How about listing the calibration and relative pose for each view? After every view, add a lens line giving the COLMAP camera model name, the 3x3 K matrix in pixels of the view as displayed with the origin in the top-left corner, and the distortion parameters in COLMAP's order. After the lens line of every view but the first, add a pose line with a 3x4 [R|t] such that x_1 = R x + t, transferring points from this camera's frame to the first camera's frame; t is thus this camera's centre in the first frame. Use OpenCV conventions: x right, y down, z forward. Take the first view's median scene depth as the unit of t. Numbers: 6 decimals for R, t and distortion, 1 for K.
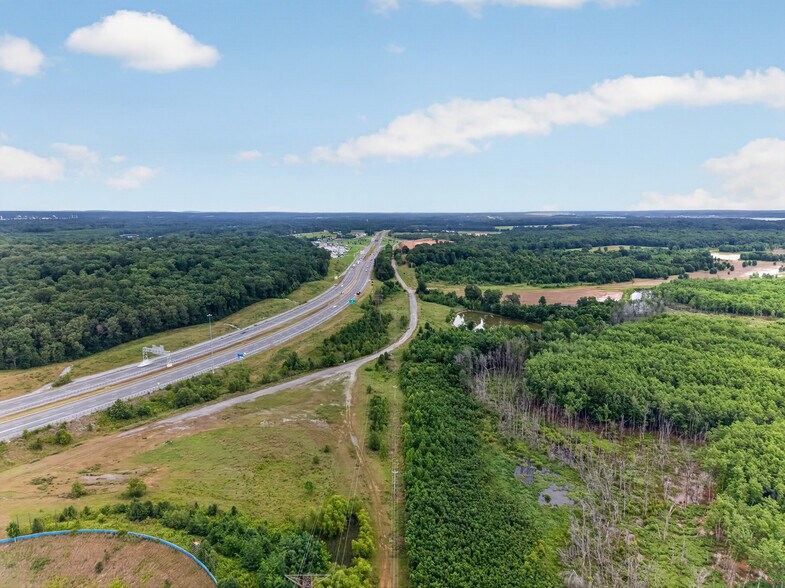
lens RADIAL K [[524.6, 0, 392.5], [0, 524.6, 294.0], [0, 0, 1]] dist [0.132205, -0.173912]
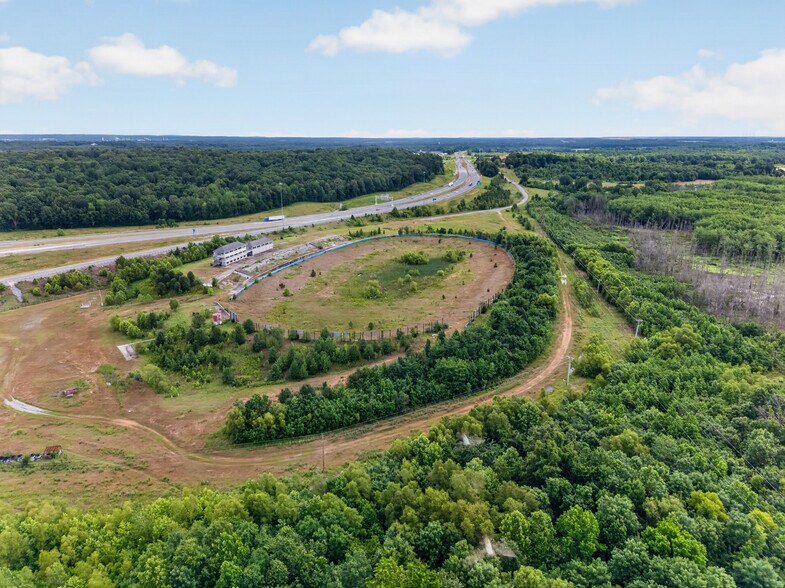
lens RADIAL K [[524.6, 0, 392.5], [0, 524.6, 294.0], [0, 0, 1]] dist [0.132205, -0.173912]
pose [[0.993425, 0.037382, -0.108213, -0.143068], [-0.022786, 0.990841, 0.133100, 0.124284], [0.112198, -0.129759, 0.985177, -0.479002]]
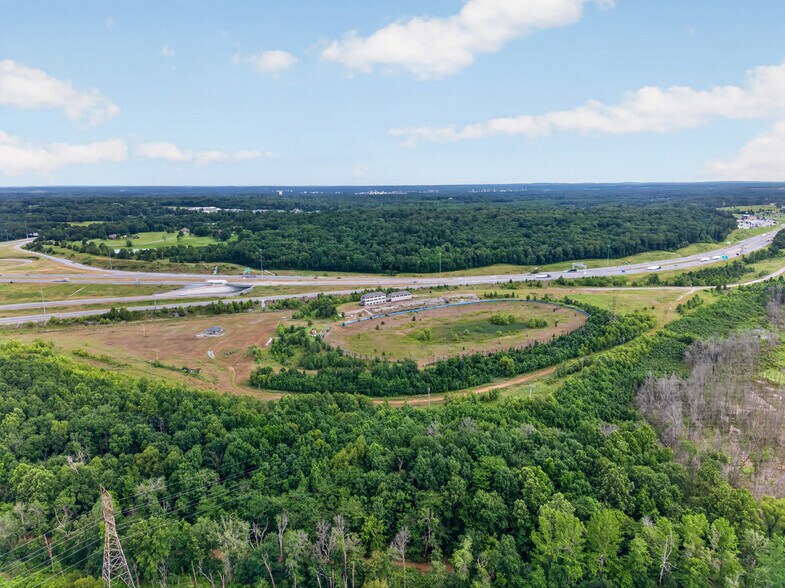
lens RADIAL K [[524.6, 0, 392.5], [0, 524.6, 294.0], [0, 0, 1]] dist [0.132205, -0.173912]
pose [[0.722542, 0.140451, -0.676909, 0.246839], [-0.104889, 0.990082, 0.093470, 0.066353], [0.683323, 0.003465, 0.730108, -0.551799]]
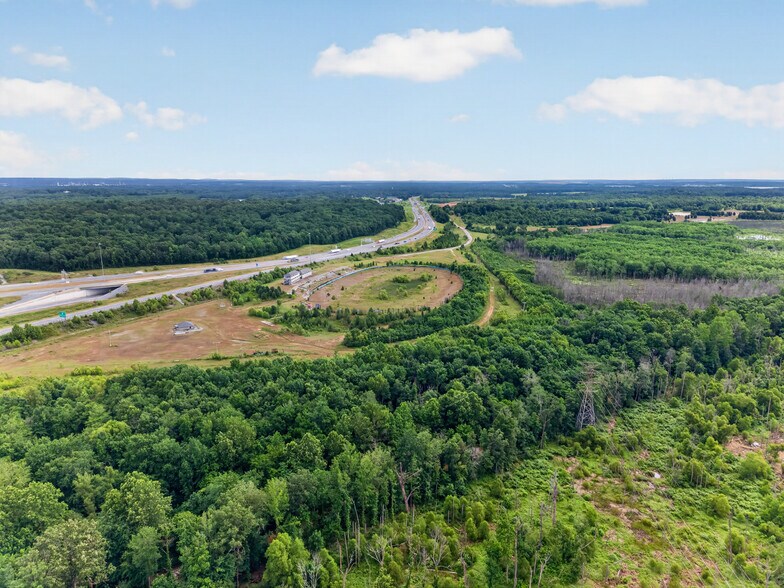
lens RADIAL K [[523.9, 0, 392.0], [0, 523.9, 294.0], [0, 0, 1]] dist [0.132205, -0.173912]
pose [[0.999671, 0.009522, -0.023824, -0.181964], [-0.008126, 0.998283, 0.058010, 0.135978], [0.024336, -0.057797, 0.998032, -0.864924]]
